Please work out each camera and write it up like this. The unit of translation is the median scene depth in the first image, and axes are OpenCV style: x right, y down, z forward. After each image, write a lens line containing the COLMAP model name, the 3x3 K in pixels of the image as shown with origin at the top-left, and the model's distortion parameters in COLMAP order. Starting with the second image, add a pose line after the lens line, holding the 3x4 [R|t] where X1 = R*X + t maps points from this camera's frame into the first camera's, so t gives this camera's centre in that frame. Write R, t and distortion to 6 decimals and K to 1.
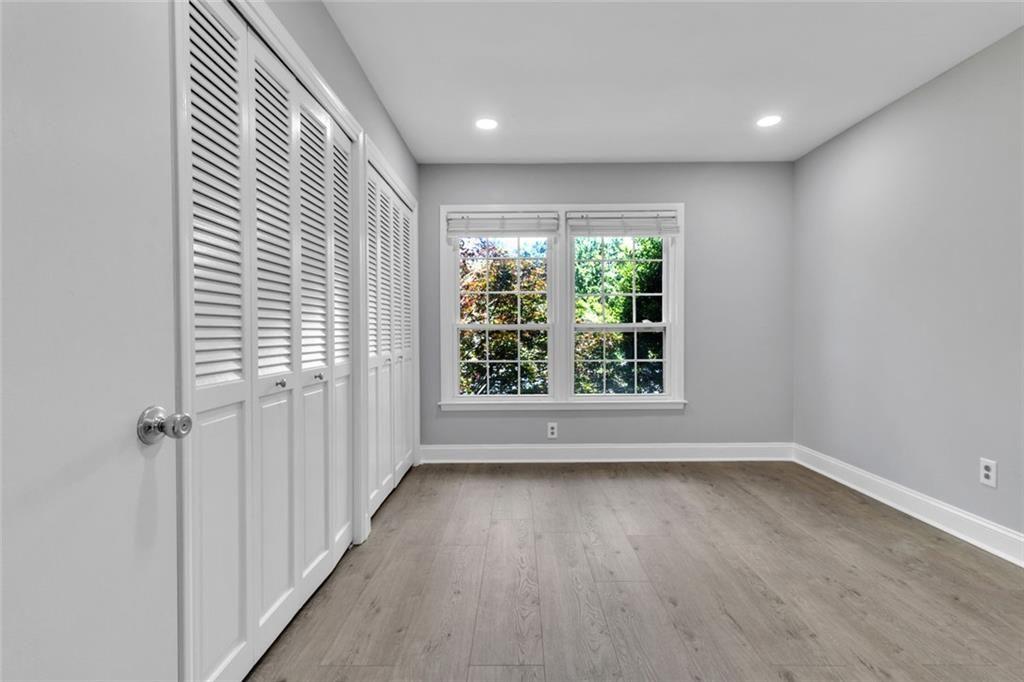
lens RADIAL K [[481.3, 0, 510.0], [0, 481.3, 336.7], [0, 0, 1]] dist [0.000001, -0.000588]
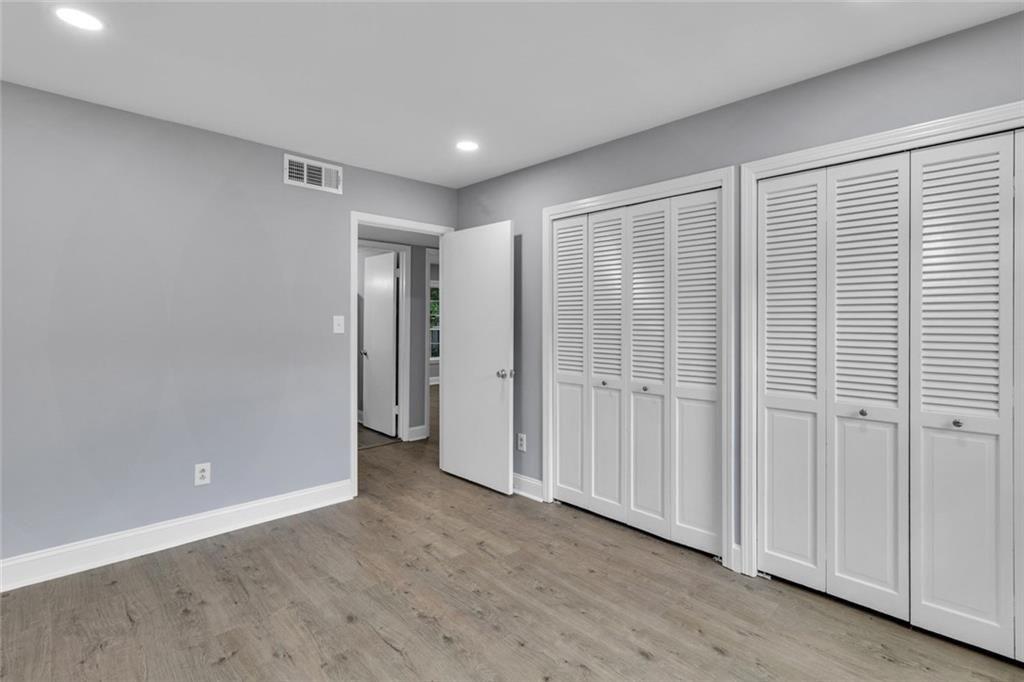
lens RADIAL K [[481.3, 0, 512.0], [0, 481.3, 332.5], [0, 0, 1]] dist [0.000001, -0.000588]
pose [[-0.716843, 0.021902, -0.696890, 1.032010], [-0.002944, 0.999402, 0.034438, -0.155166], [0.697228, 0.026739, -0.716350, 1.984561]]
